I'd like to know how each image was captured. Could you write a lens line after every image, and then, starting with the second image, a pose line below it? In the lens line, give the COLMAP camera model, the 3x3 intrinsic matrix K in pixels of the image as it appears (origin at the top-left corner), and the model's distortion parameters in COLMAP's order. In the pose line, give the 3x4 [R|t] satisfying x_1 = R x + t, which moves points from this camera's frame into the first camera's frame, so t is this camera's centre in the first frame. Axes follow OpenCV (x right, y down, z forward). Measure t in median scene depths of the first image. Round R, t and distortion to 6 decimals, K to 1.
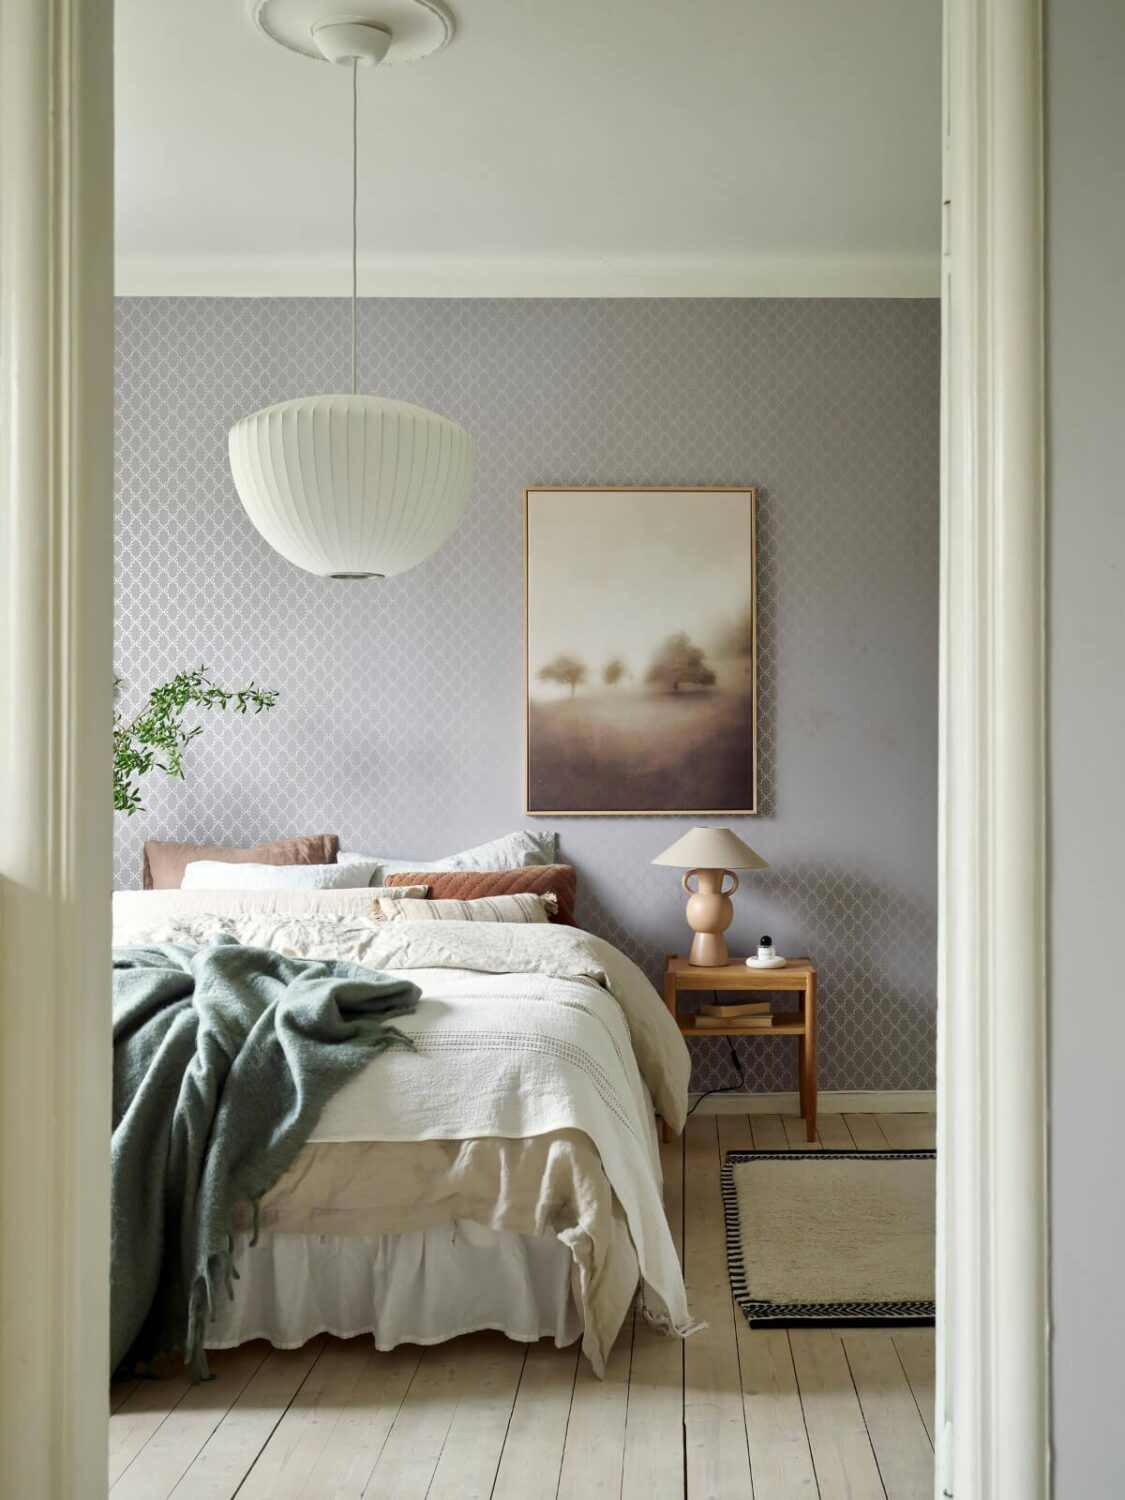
lens RADIAL K [[2415.3, 0, 562.5], [0, 2415.3, 750.0], [0, 0, 1]] dist [-0.019790, 0.008965]
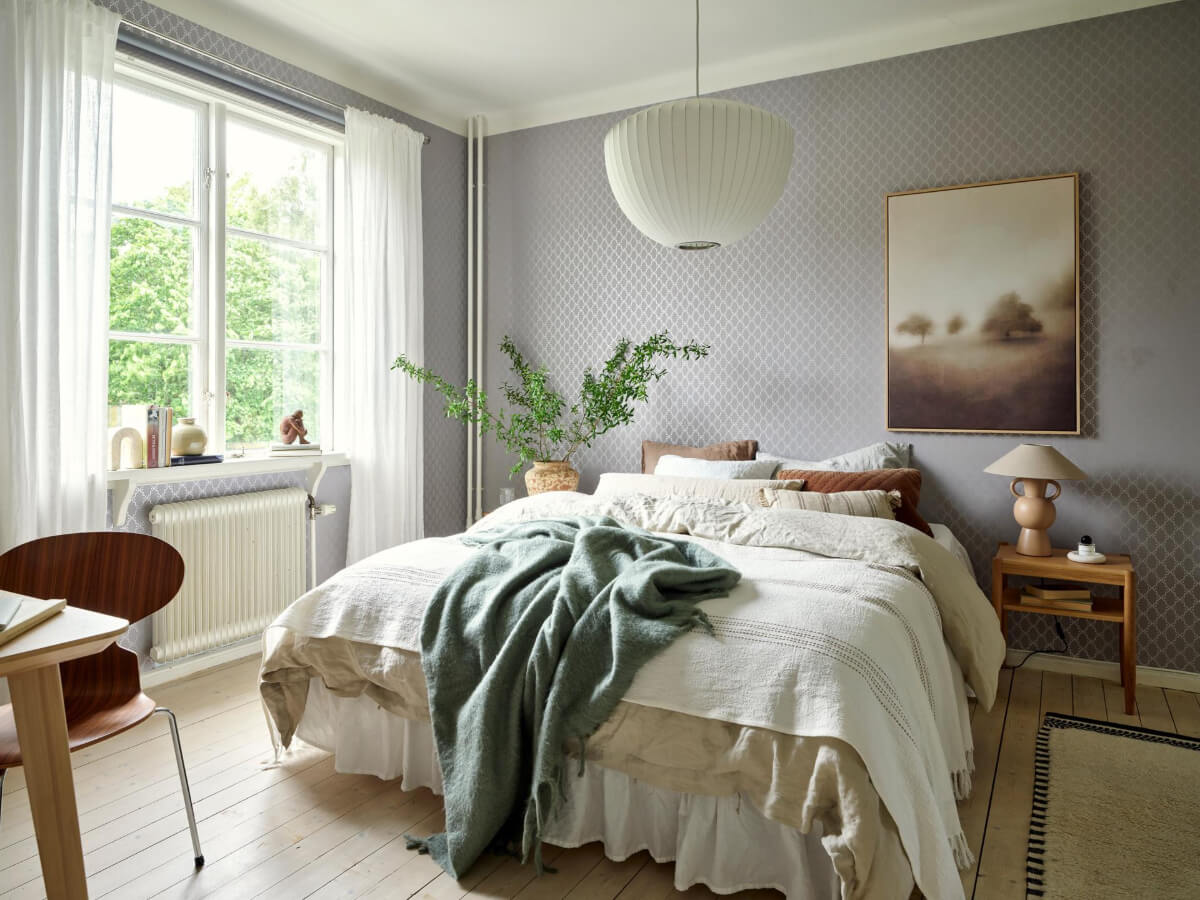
lens RADIAL K [[863.8, 0, 554.6], [0, 863.8, 390.4], [0, 0, 1]] dist [-0.004900, -0.000129]
pose [[0.870095, 0.001063, -0.492882, 0.069572], [-0.001875, 0.999998, -0.001152, 0.005188], [0.492880, 0.001927, 0.870095, 0.522963]]
